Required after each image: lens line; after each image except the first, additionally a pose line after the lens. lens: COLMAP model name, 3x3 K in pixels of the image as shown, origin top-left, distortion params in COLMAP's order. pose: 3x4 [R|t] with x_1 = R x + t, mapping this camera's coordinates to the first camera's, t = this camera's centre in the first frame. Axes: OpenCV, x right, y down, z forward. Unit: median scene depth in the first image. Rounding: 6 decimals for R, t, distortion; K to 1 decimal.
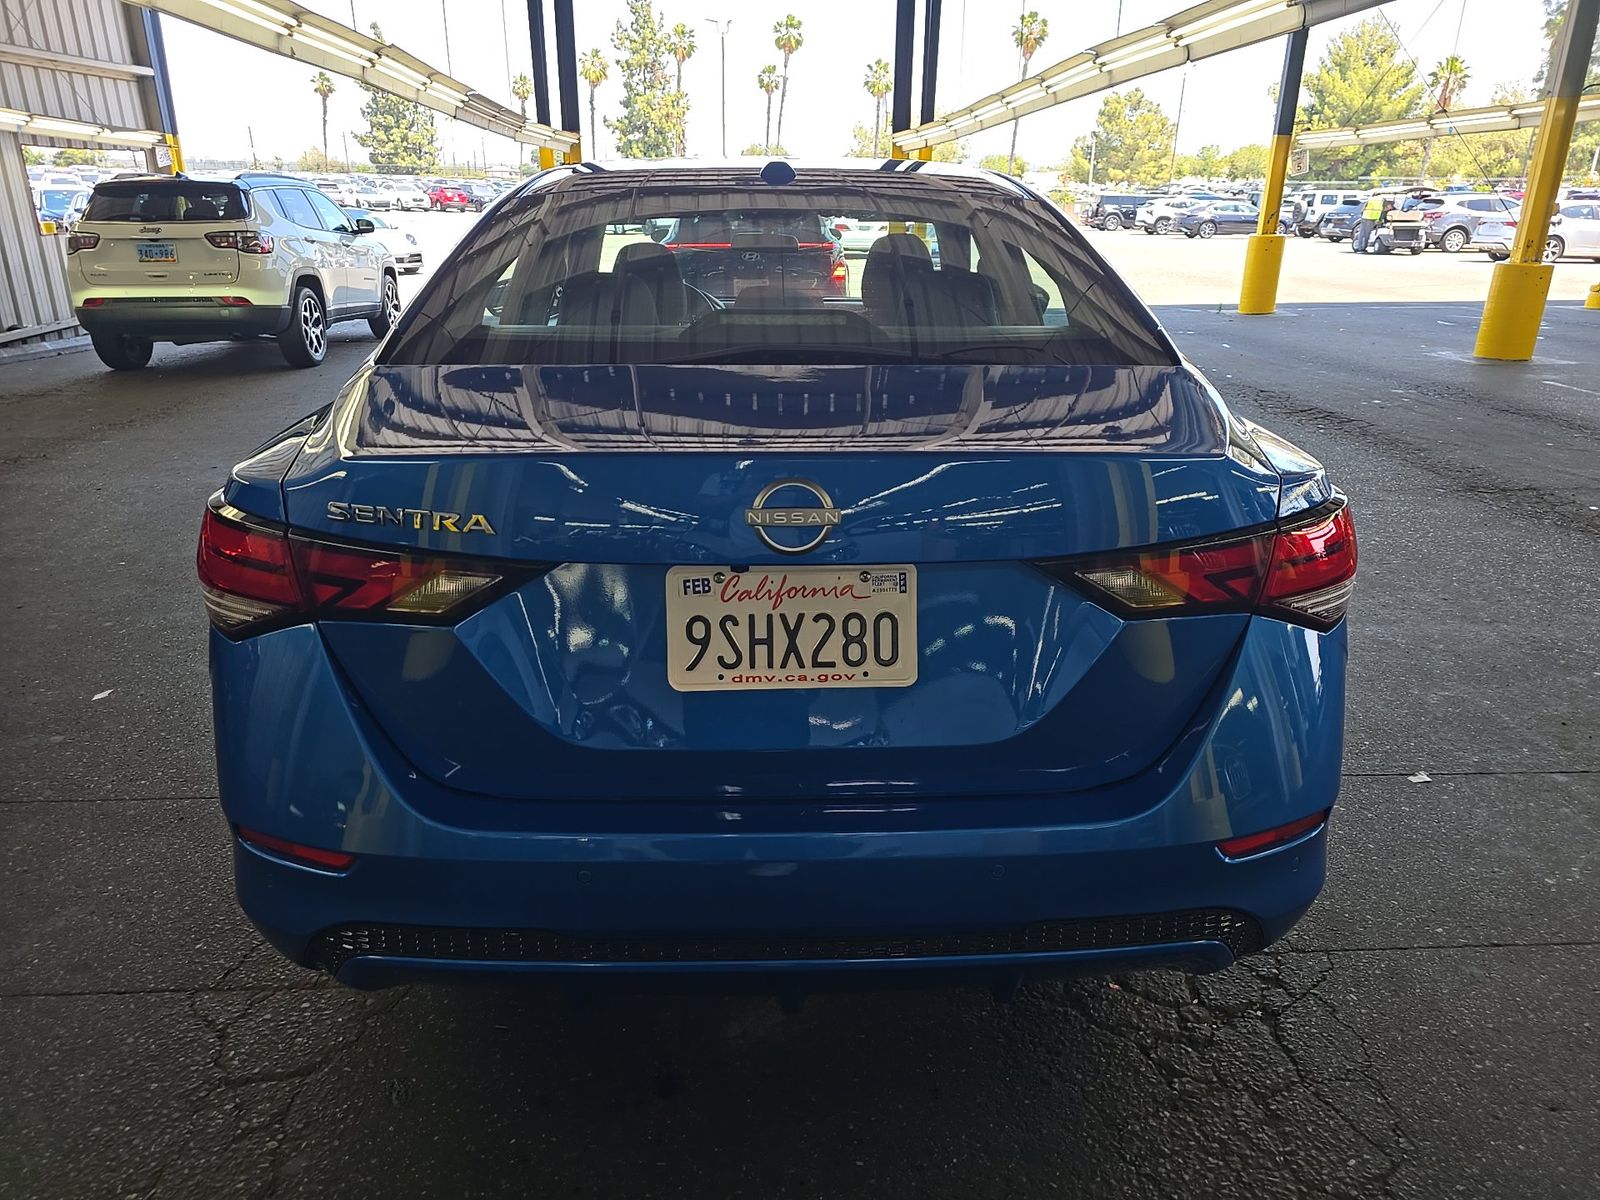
lens RADIAL K [[1070.4, 0, 799.9], [0, 1070.4, 605.4], [0, 0, 1]] dist [0.034925, -0.012008]
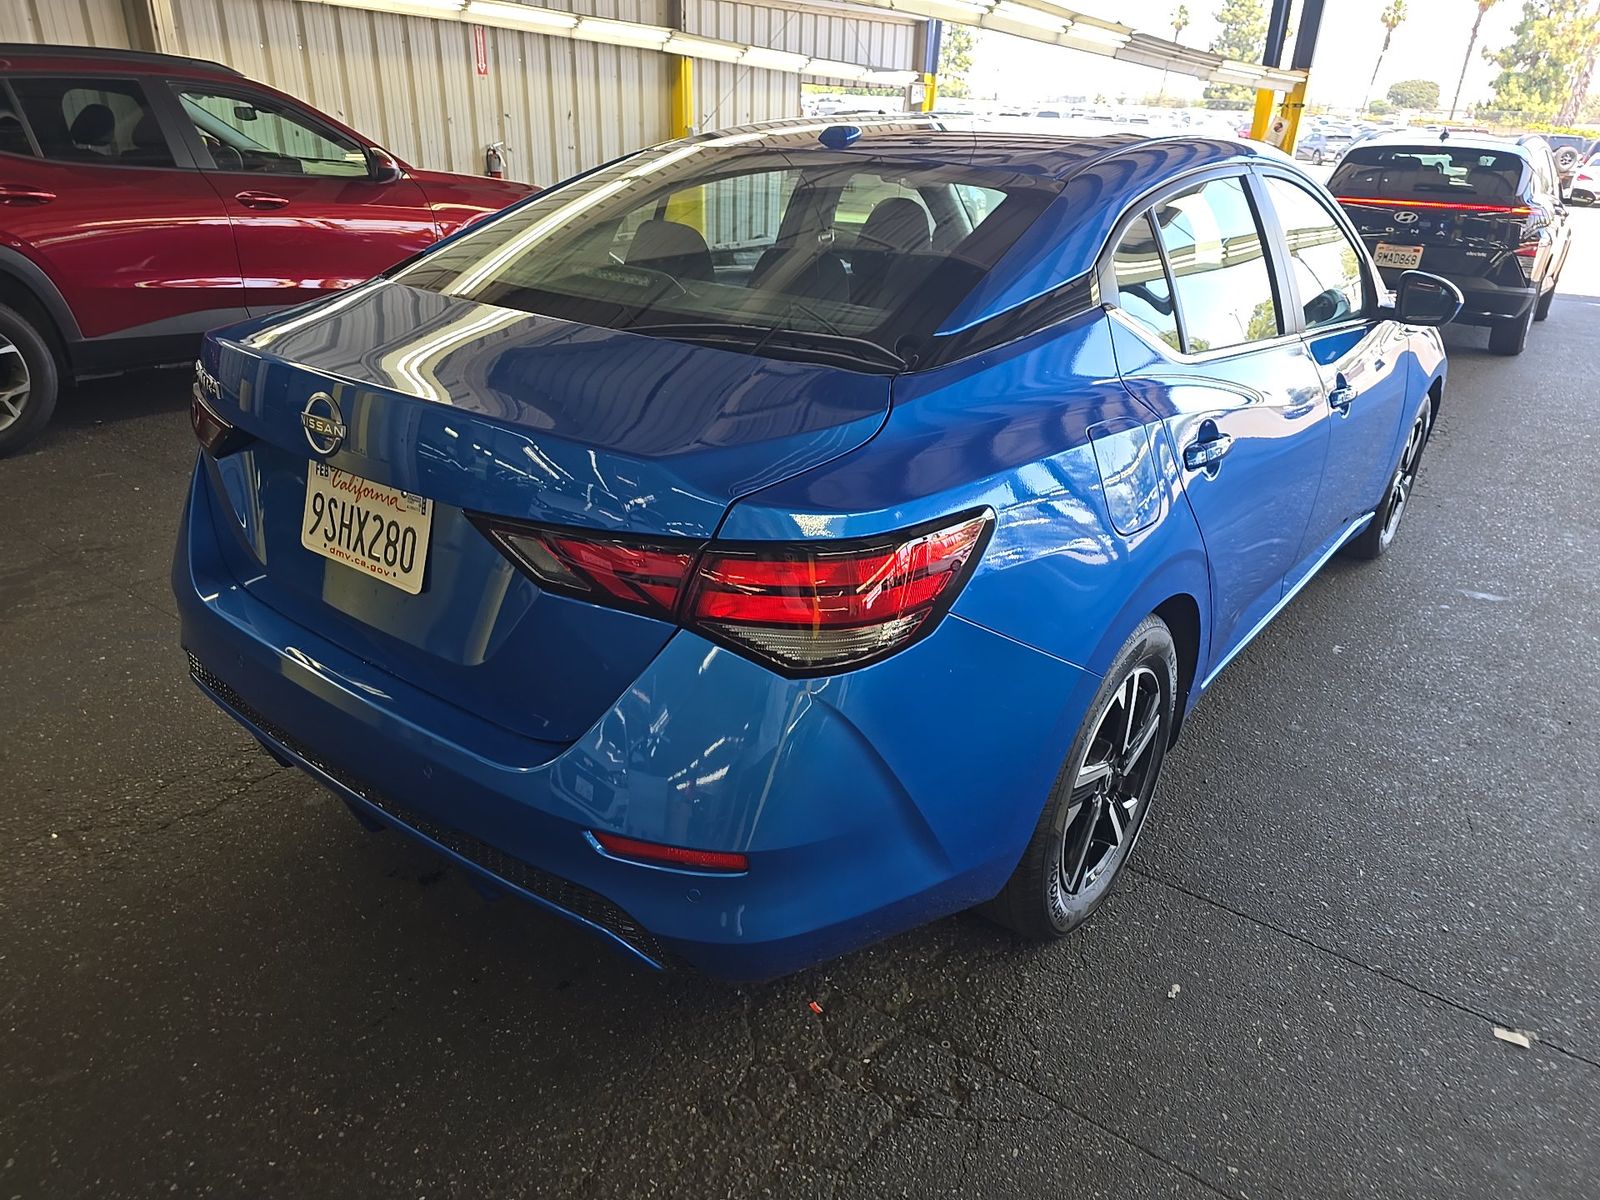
lens RADIAL K [[1070.4, 0, 796.6], [0, 1070.4, 593.3], [0, 0, 1]] dist [0.034925, -0.012008]
pose [[0.784703, 0.279107, -0.553481, 1.071002], [-0.256680, 0.959053, 0.119718, -0.171639], [0.564232, 0.048125, 0.824213, 0.276362]]
